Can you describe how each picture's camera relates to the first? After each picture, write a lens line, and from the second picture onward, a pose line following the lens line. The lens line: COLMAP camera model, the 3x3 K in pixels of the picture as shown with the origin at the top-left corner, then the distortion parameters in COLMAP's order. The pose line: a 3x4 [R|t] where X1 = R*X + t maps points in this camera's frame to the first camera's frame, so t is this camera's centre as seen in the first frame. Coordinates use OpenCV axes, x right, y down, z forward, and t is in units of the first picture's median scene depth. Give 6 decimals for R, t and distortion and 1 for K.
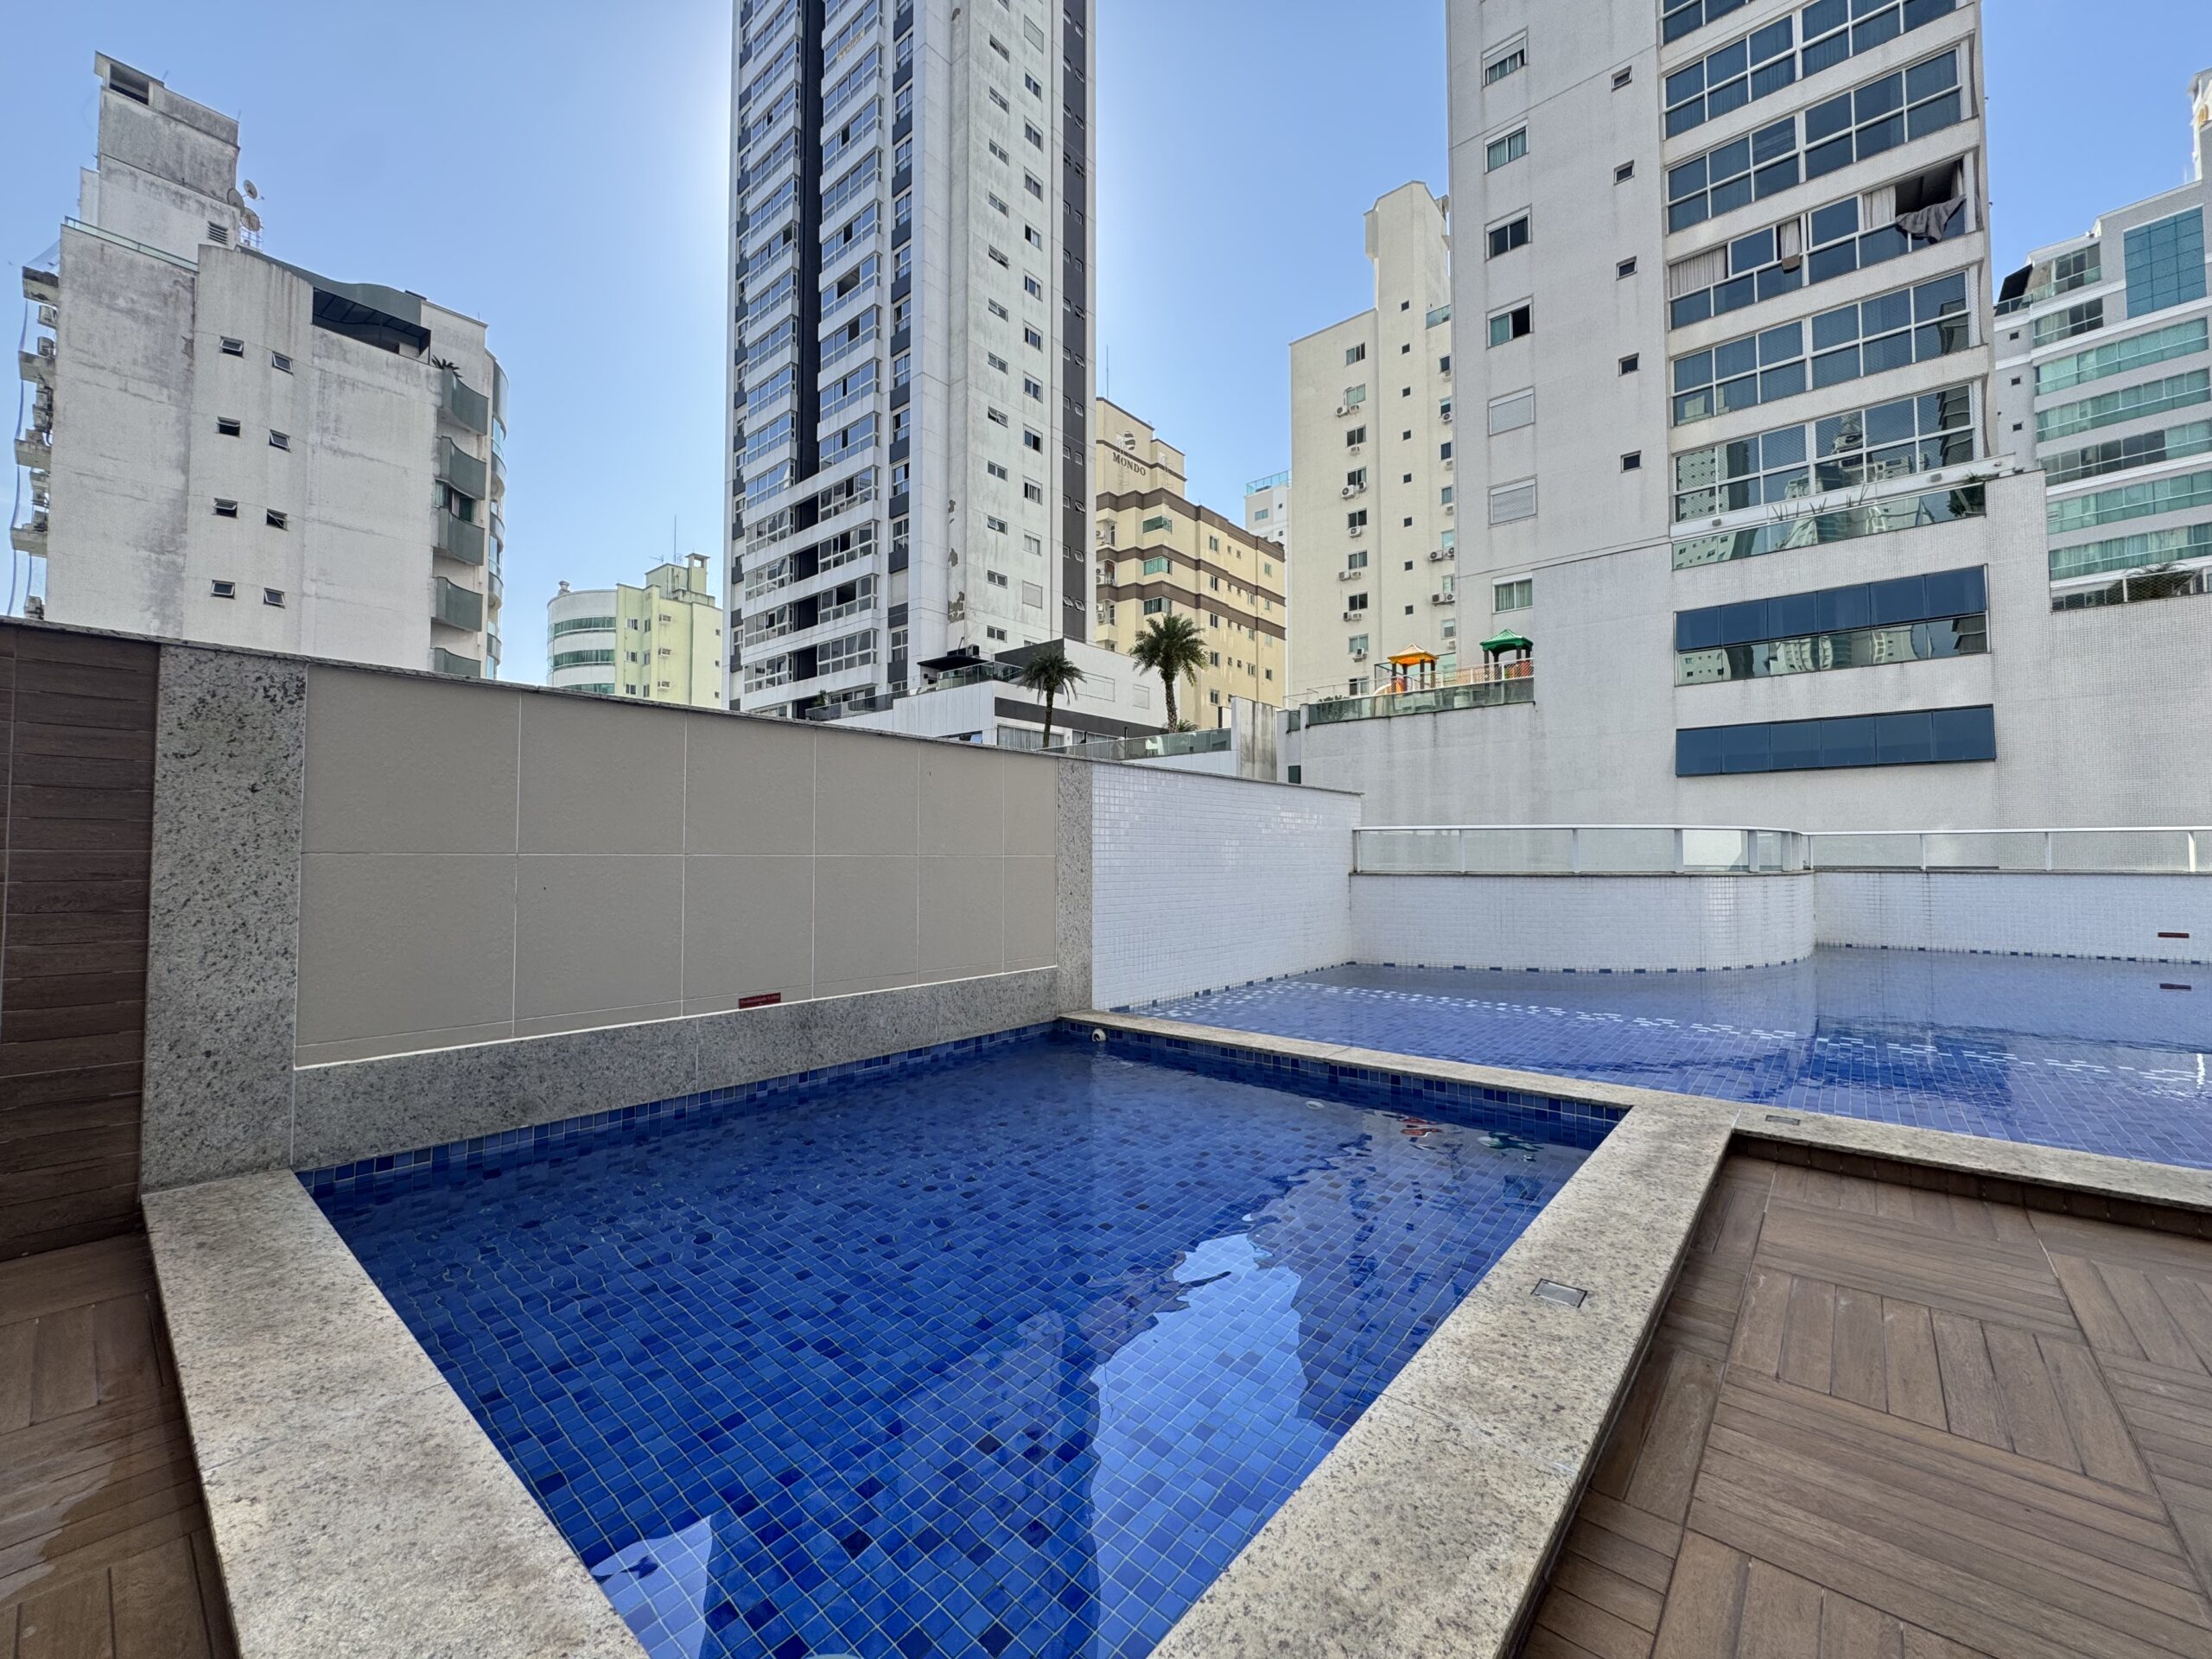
lens RADIAL K [[875.4, 0, 1110.1], [0, 875.4, 829.5], [0, 0, 1]] dist [-0.006461, 0.000839]
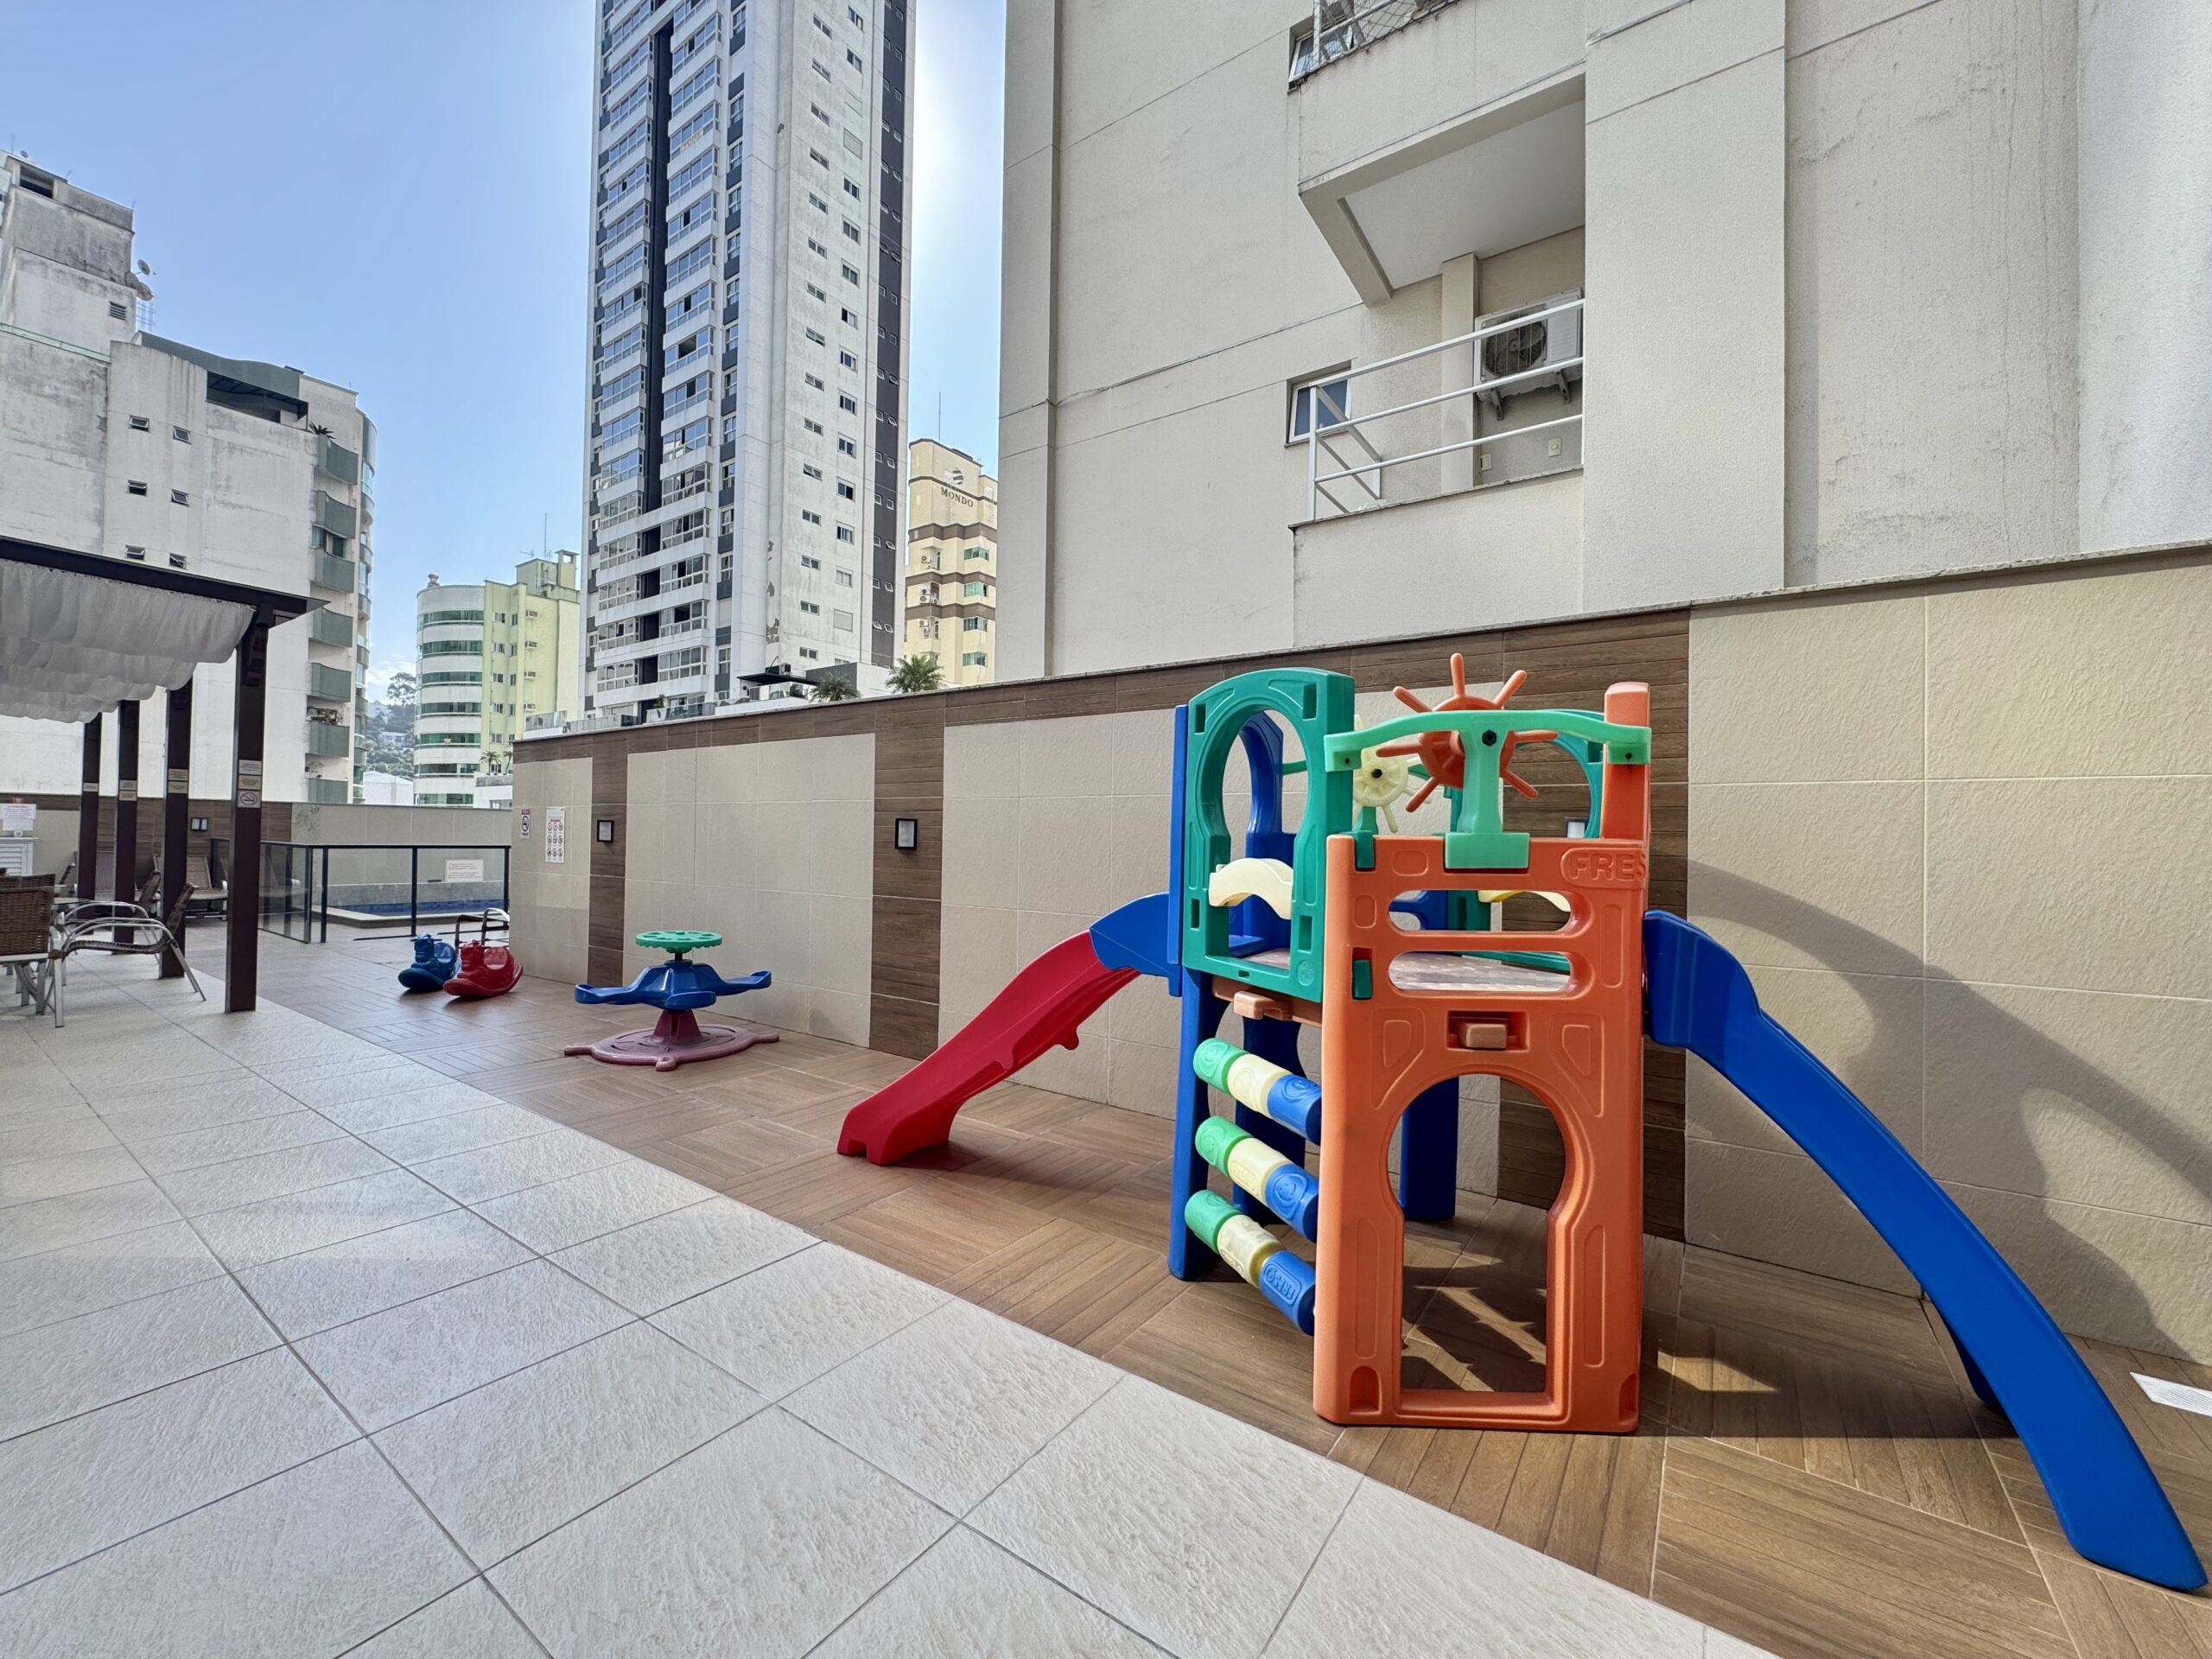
lens RADIAL K [[875.4, 0, 1108.6], [0, 875.4, 828.4], [0, 0, 1]] dist [-0.006461, 0.000839]
pose [[0.995576, 0.016434, 0.092515, 0.179905], [-0.018323, 0.999640, 0.019609, -0.013384], [-0.092159, -0.021217, 0.995518, -0.253598]]
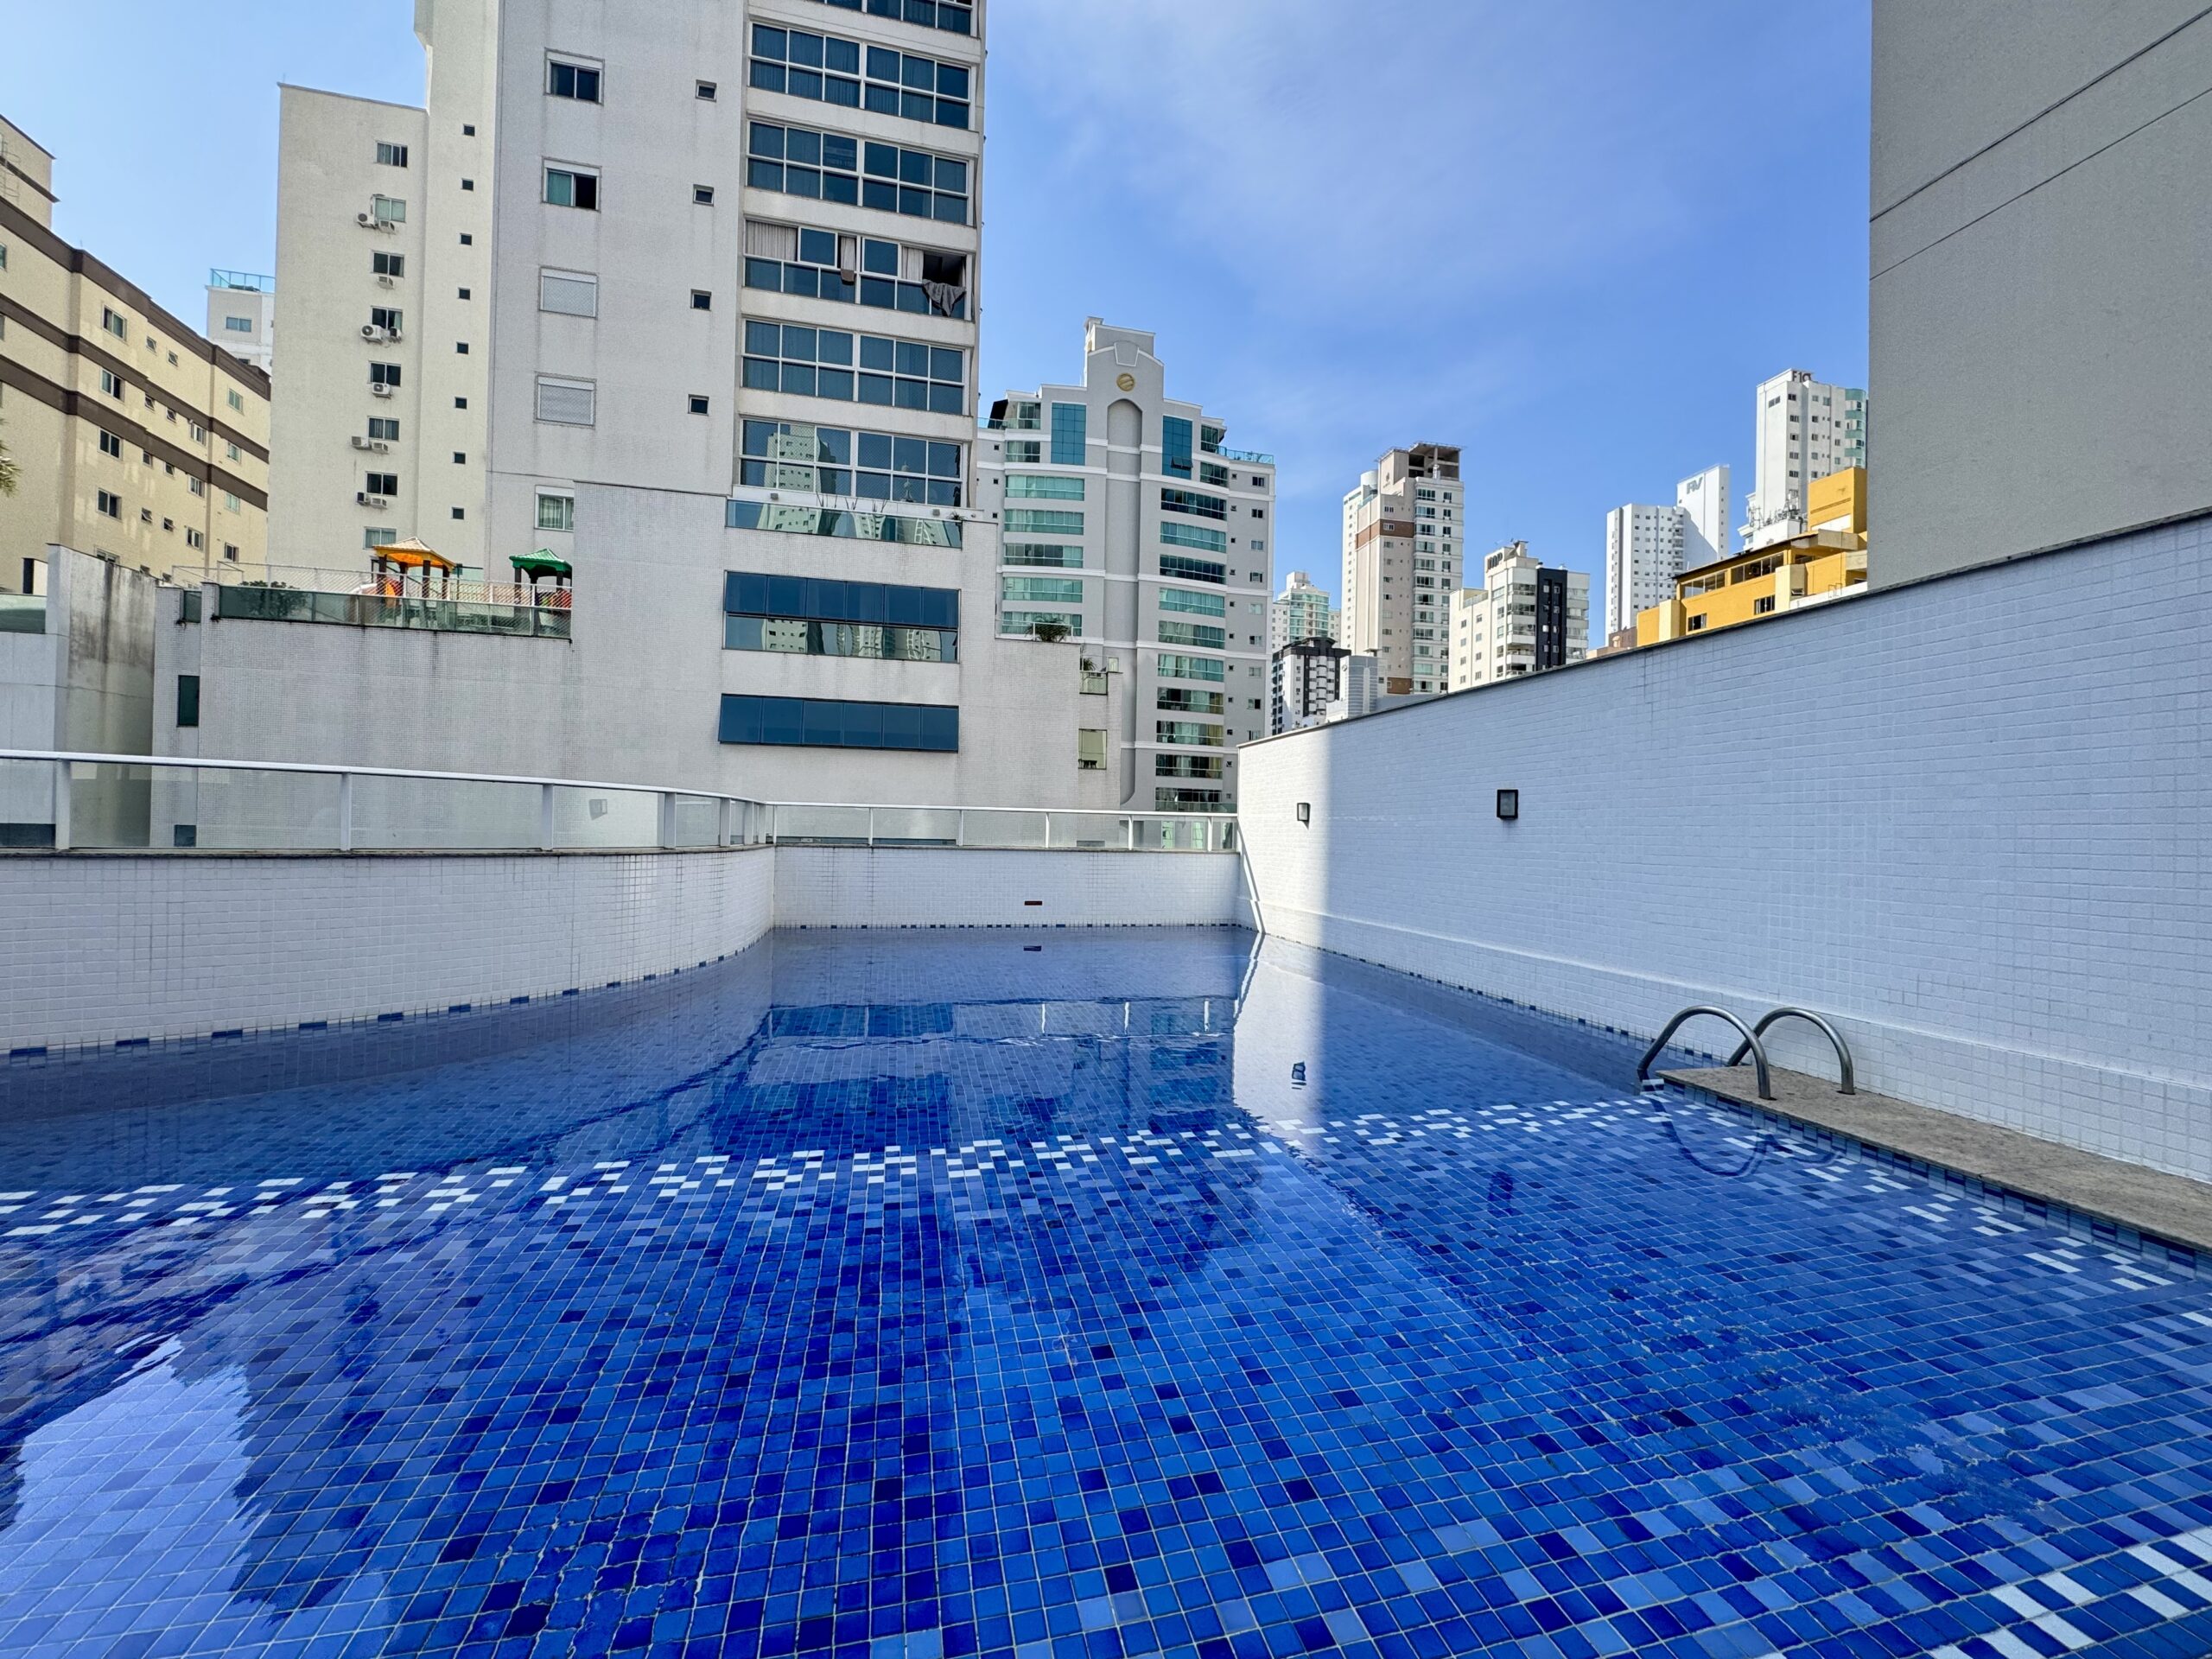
lens RADIAL K [[875.4, 0, 1098.7], [0, 875.4, 828.8], [0, 0, 1]] dist [-0.006461, 0.000839]
pose [[0.594389, 0.016007, 0.804019, 0.060893], [-0.045305, 0.998881, 0.013606, 0.000833], [-0.802901, -0.044514, 0.594449, 0.044048]]
